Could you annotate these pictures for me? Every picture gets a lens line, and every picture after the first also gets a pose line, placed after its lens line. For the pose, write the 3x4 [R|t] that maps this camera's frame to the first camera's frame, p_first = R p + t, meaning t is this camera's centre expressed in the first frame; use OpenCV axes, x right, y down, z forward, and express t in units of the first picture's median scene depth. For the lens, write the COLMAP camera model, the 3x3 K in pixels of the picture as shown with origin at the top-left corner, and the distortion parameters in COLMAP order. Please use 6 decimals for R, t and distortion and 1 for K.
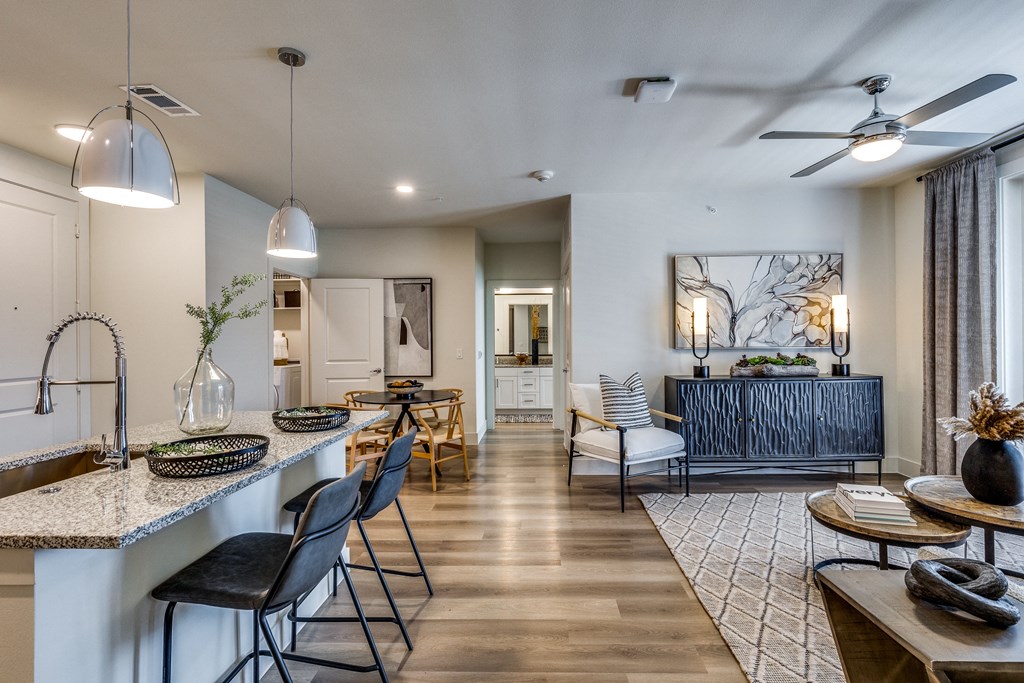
lens RADIAL K [[555.6, 0, 514.4], [0, 555.6, 340.1], [0, 0, 1]] dist [0.010668, -0.000577]
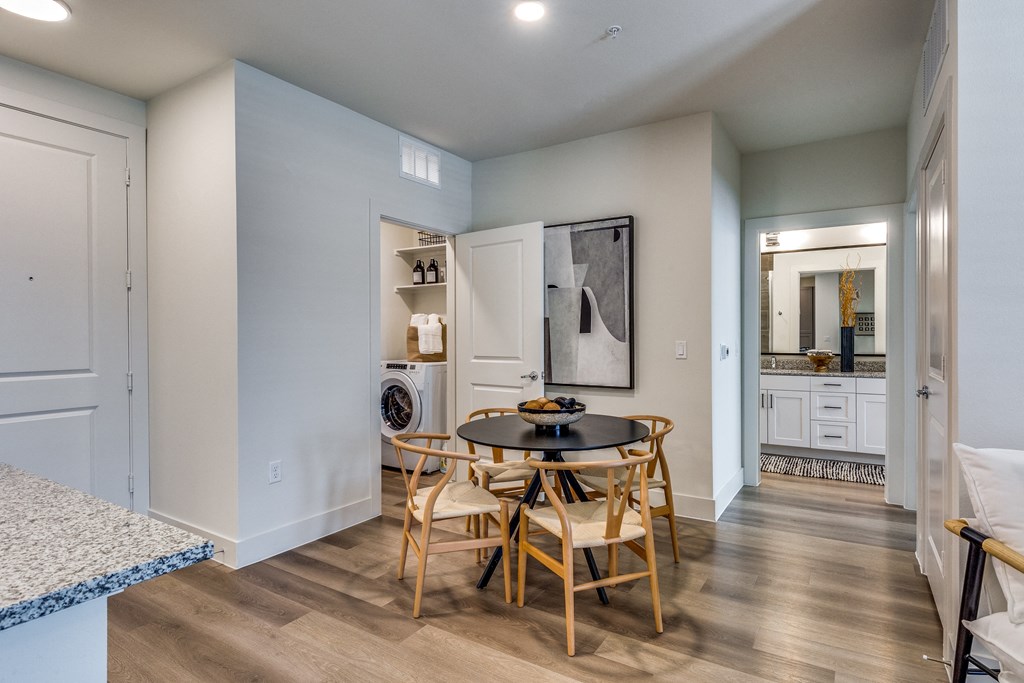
lens RADIAL K [[555.6, 0, 510.9], [0, 555.6, 341.9], [0, 0, 1]] dist [0.010668, -0.000577]
pose [[0.869460, 0.009892, -0.493904, 0.025577], [-0.003748, 0.999903, 0.013429, 0.009885], [0.493989, -0.009825, 0.869413, 0.442558]]
